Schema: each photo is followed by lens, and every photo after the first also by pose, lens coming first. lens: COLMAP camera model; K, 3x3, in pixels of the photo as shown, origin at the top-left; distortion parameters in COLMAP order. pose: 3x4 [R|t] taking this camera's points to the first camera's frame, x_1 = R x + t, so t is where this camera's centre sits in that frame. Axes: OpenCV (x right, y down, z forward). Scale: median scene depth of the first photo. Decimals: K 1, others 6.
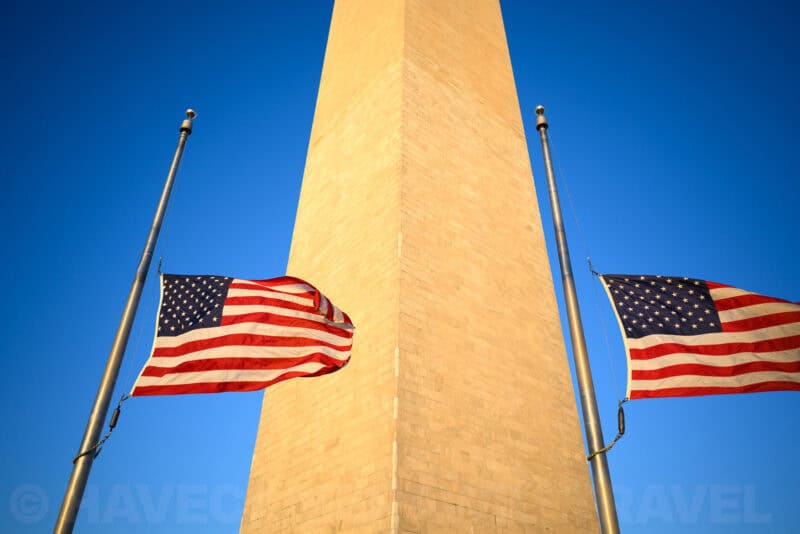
lens RADIAL K [[632.6, 0, 397.9], [0, 632.6, 267.1], [0, 0, 1]] dist [0.010603, -0.006355]
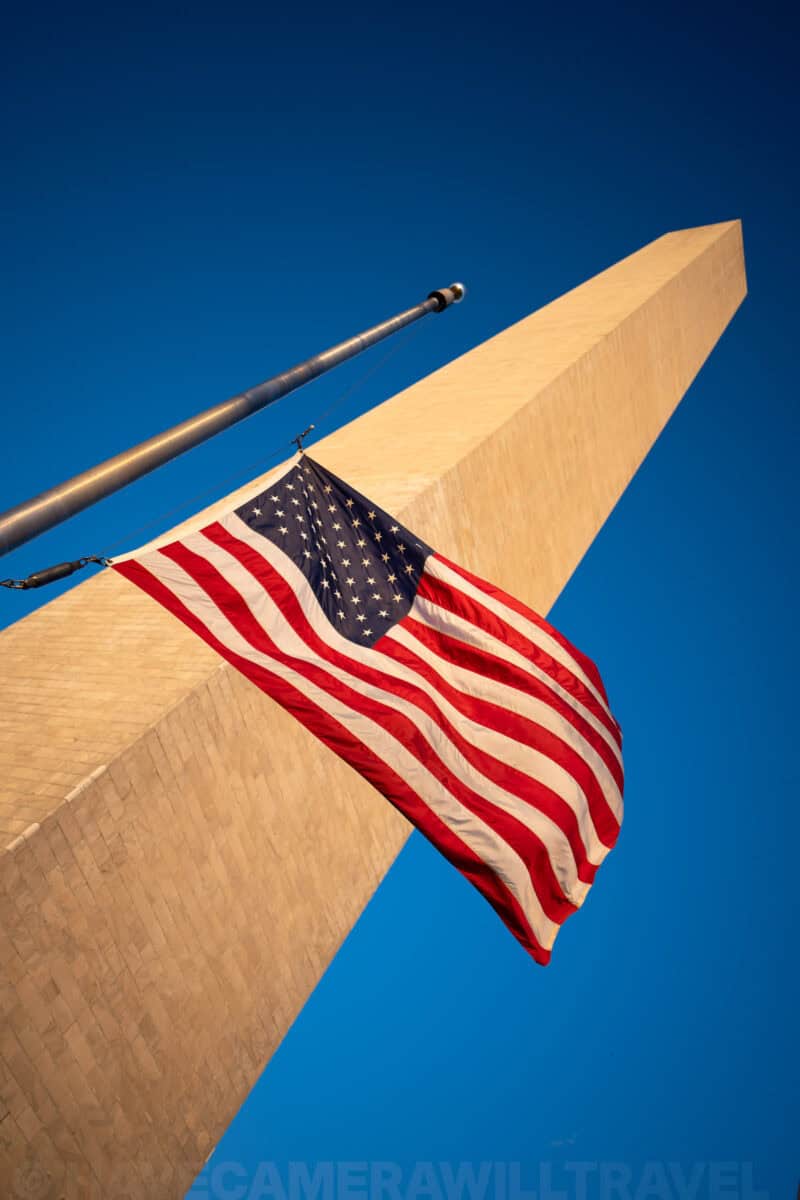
lens RADIAL K [[948.8, 0, 404.5], [0, 948.8, 600.6], [0, 0, 1]] dist [0.010603, -0.006355]
pose [[0.730984, 0.682315, 0.010415, 0.082724], [-0.660936, 0.711713, -0.237967, 0.040189], [-0.169780, 0.167066, 0.971217, 0.056179]]
